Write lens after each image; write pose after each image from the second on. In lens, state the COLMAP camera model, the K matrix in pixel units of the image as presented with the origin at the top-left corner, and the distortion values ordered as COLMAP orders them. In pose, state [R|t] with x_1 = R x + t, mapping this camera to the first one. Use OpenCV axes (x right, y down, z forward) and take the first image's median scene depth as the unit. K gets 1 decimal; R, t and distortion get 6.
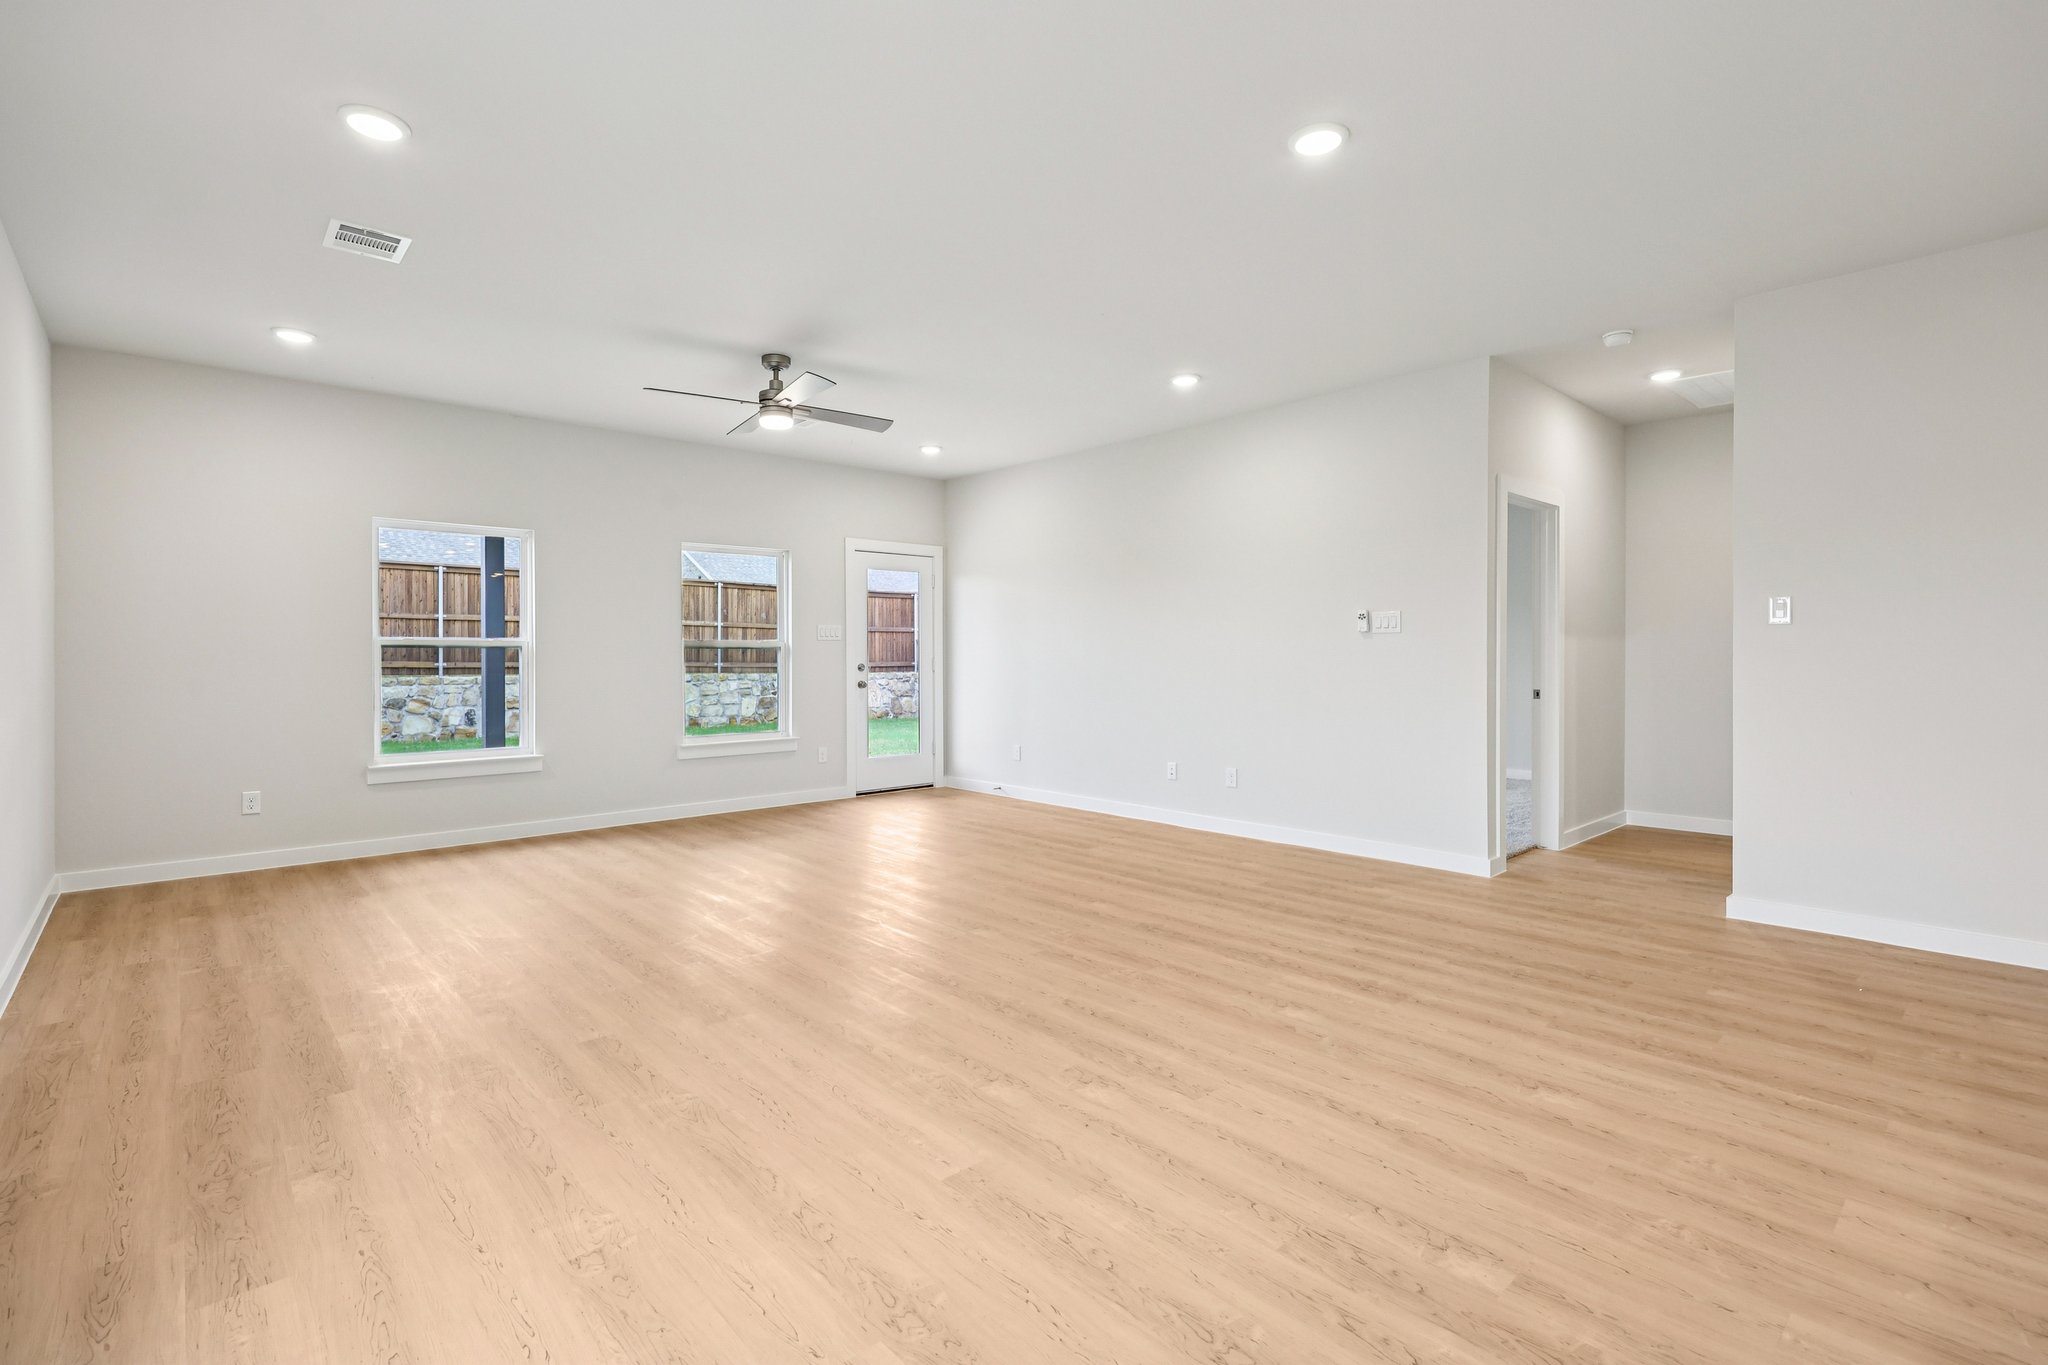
lens RADIAL K [[939.8, 0, 1025.3], [0, 939.8, 669.8], [0, 0, 1]] dist [0.001039, -0.000666]
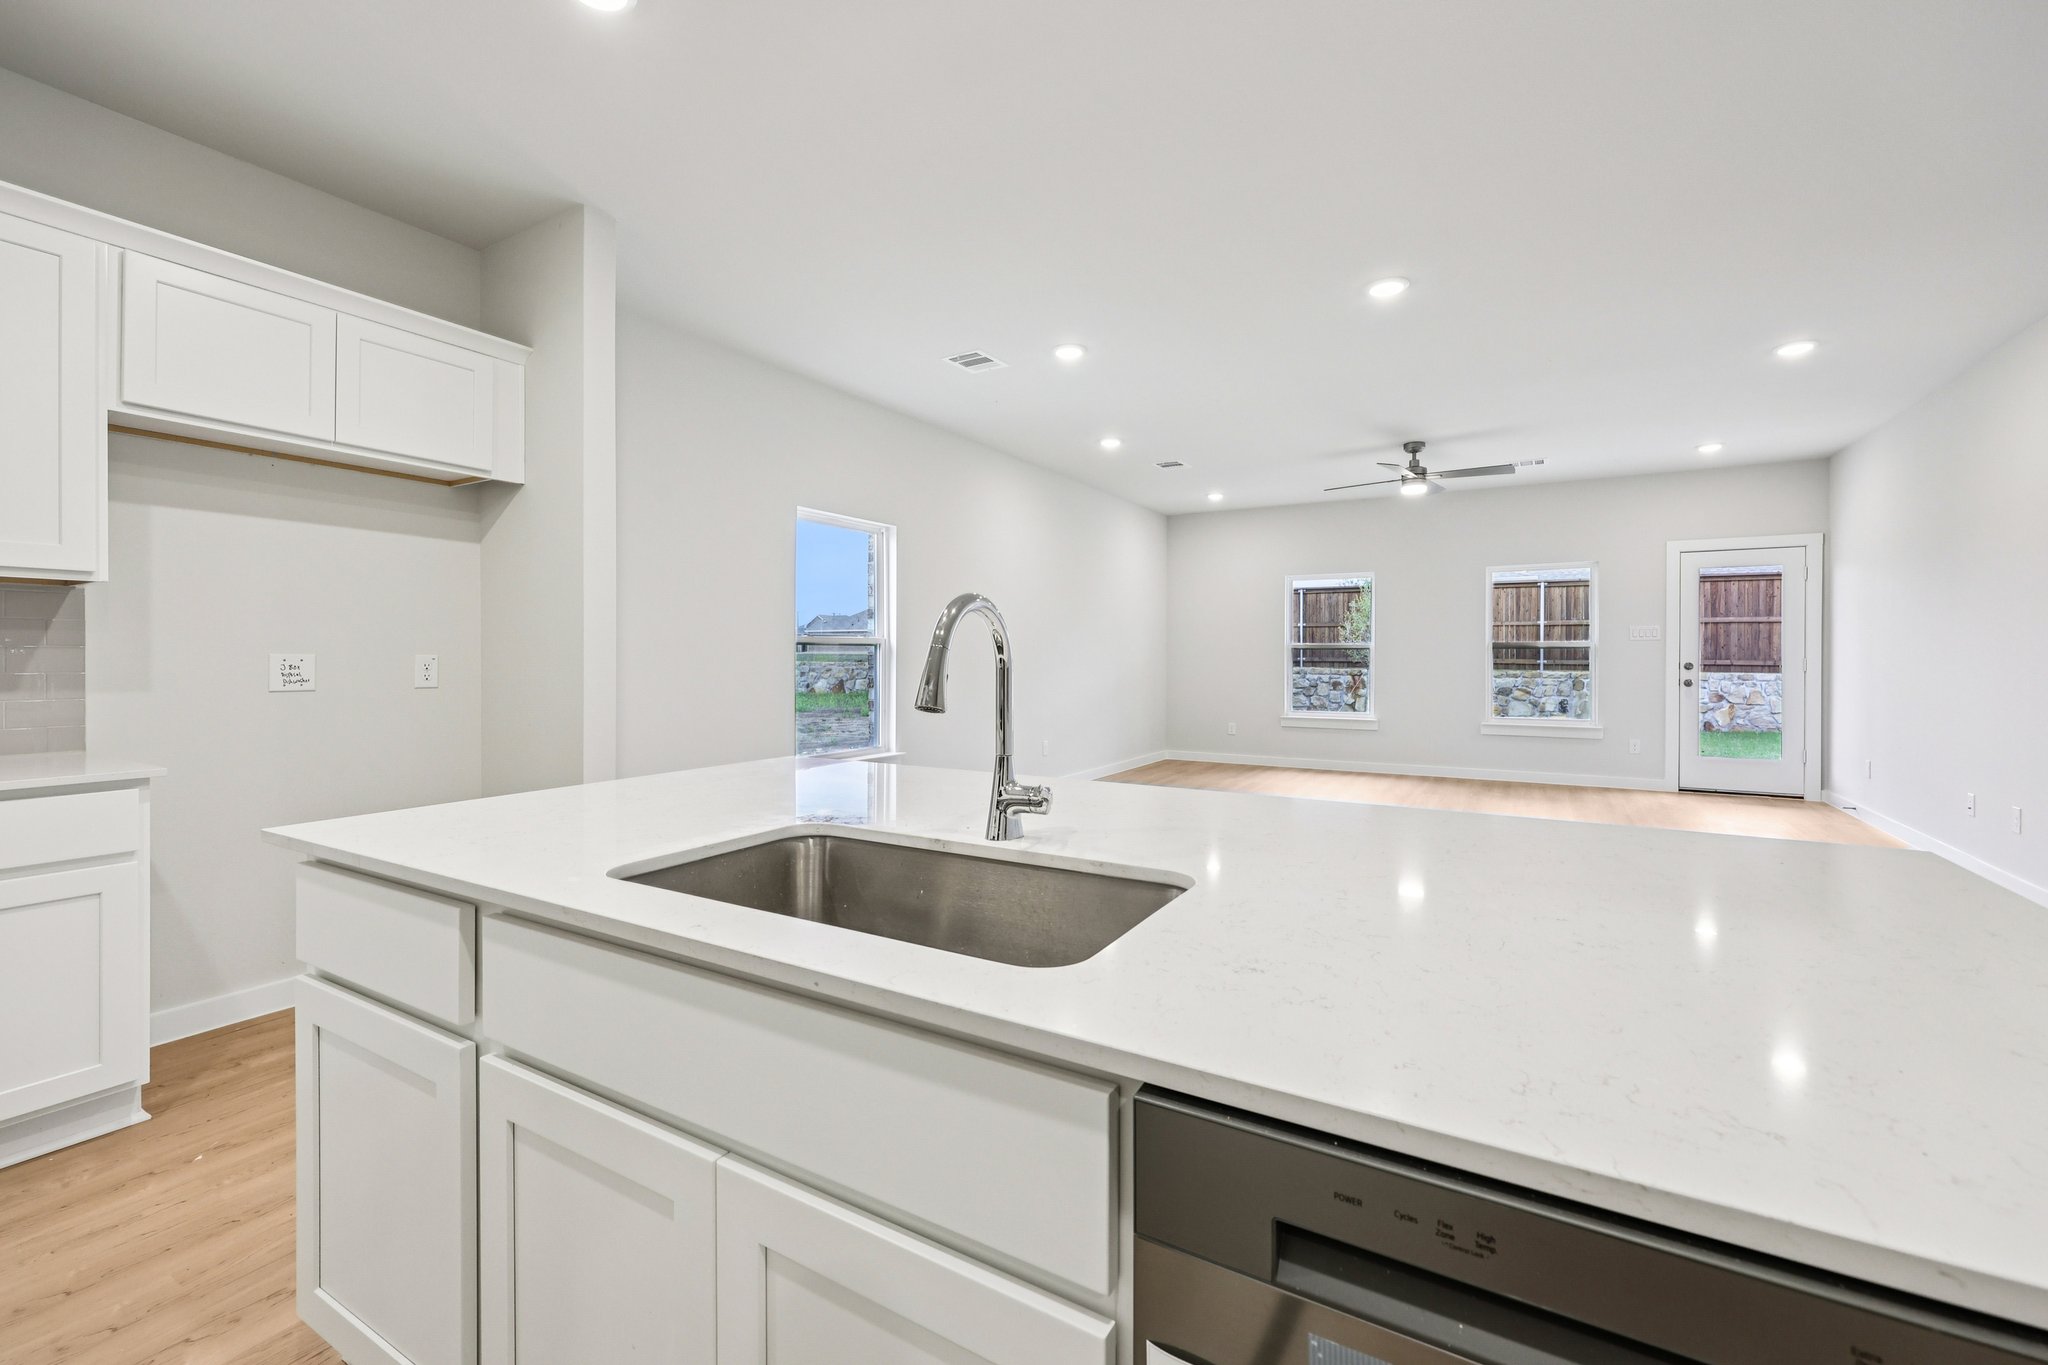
lens RADIAL K [[848.4, 0, 1018.5], [0, 848.4, 658.5], [0, 0, 1]] dist [0.000276, 0.000412]
pose [[0.289493, 0.007555, -0.957150, 0.807403], [-0.017139, 0.999849, 0.002709, -0.001505], [0.957027, 0.015620, 0.289579, 0.063834]]
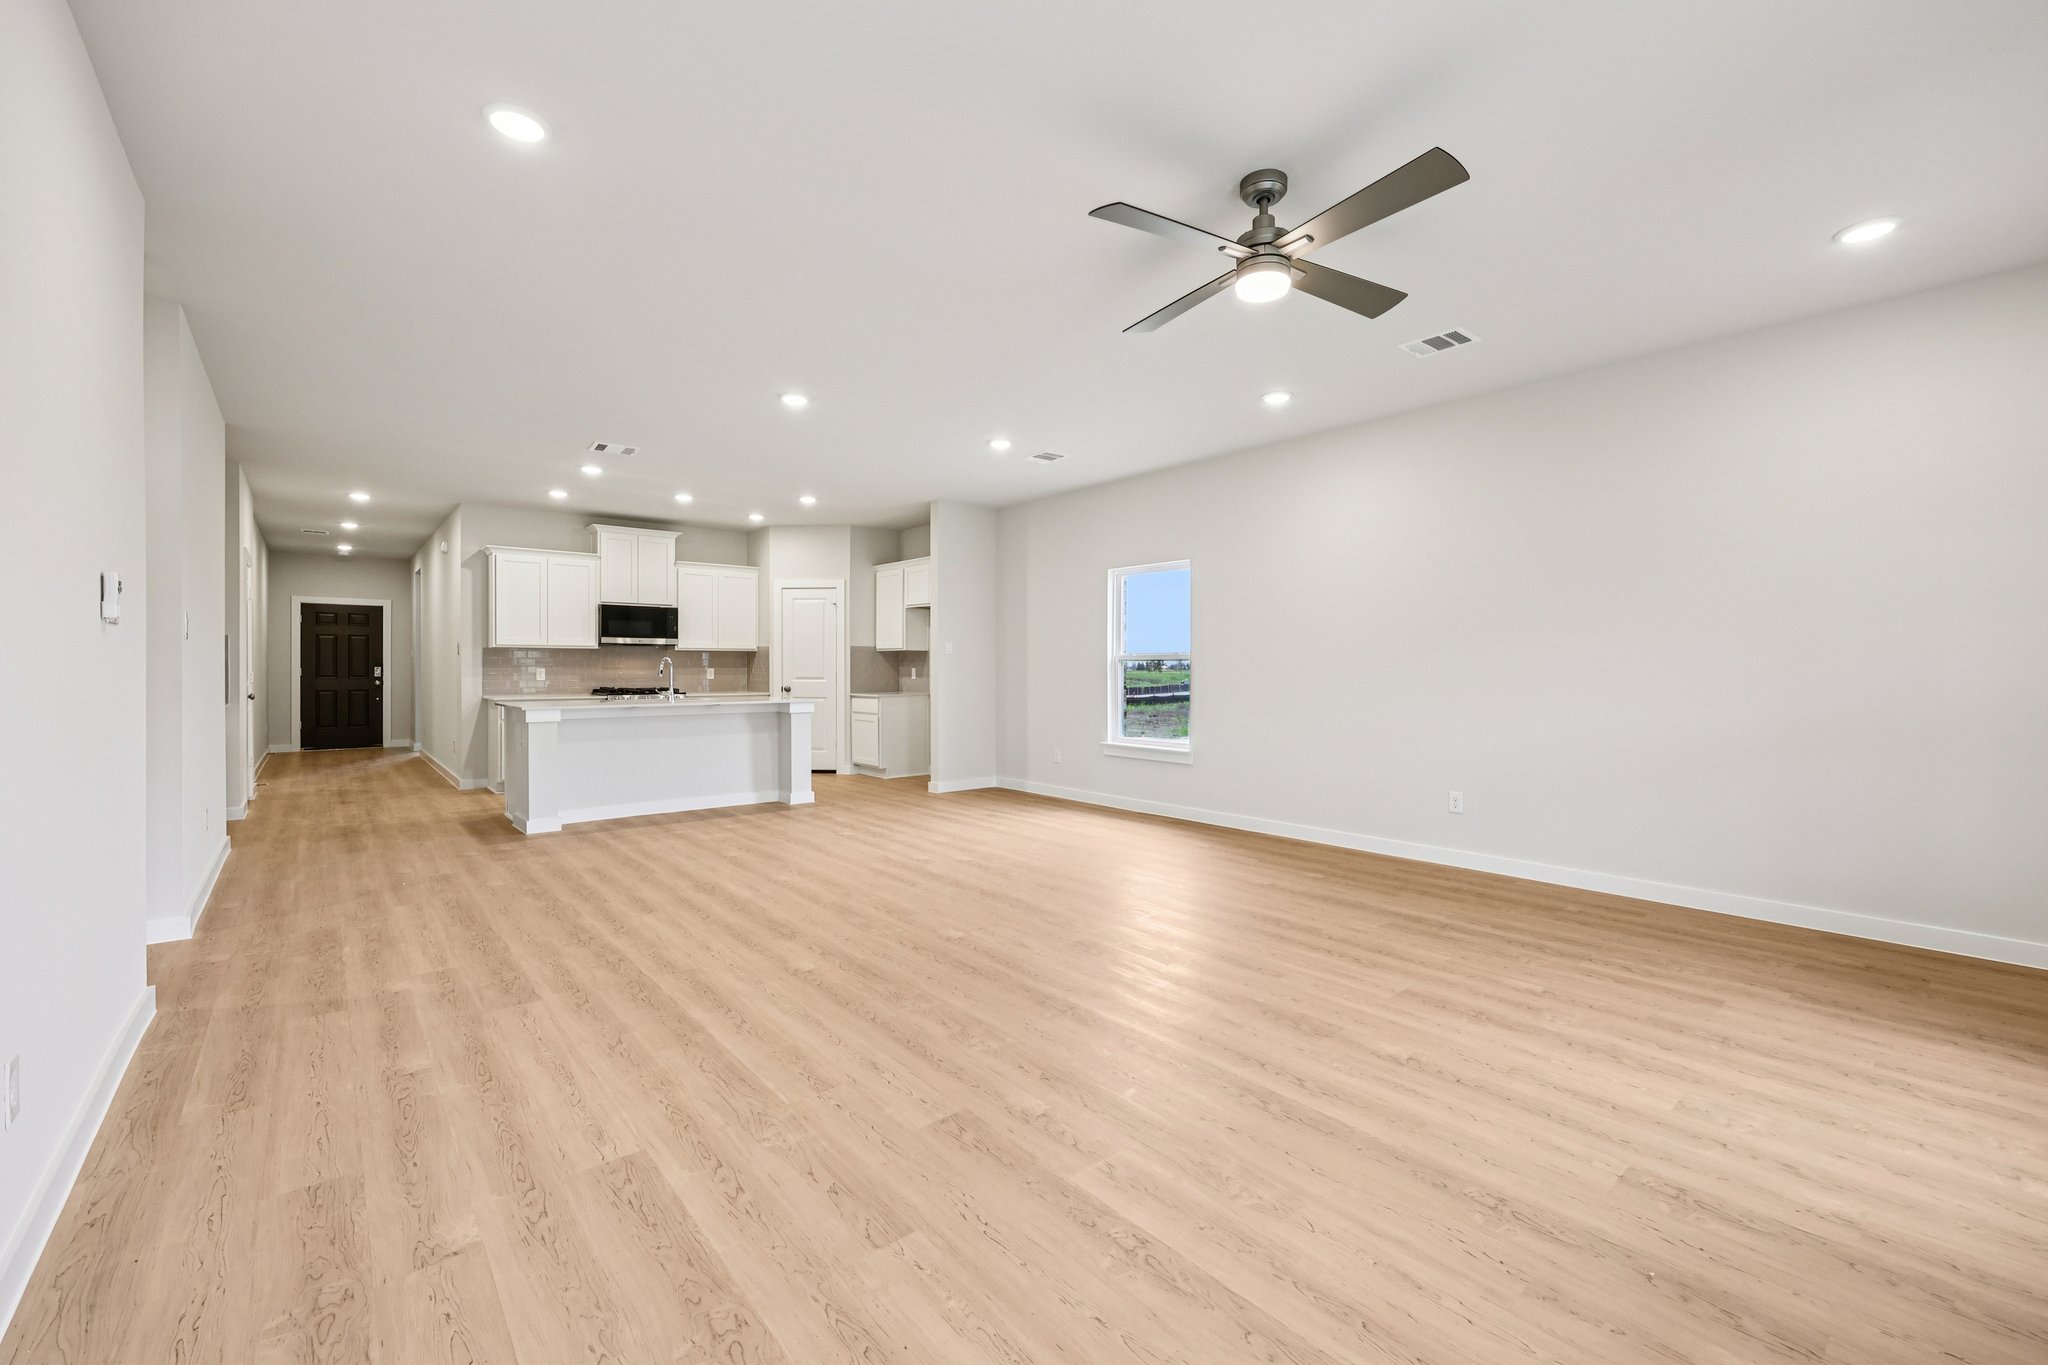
lens RADIAL K [[848.4, 0, 1032.0], [0, 848.4, 663.0], [0, 0, 1]] dist [0.000276, 0.000412]
pose [[-0.999390, 0.004079, 0.034682, -0.137056], [0.004449, 0.999934, 0.010596, -0.023478], [-0.034636, 0.010743, -0.999342, 1.604649]]
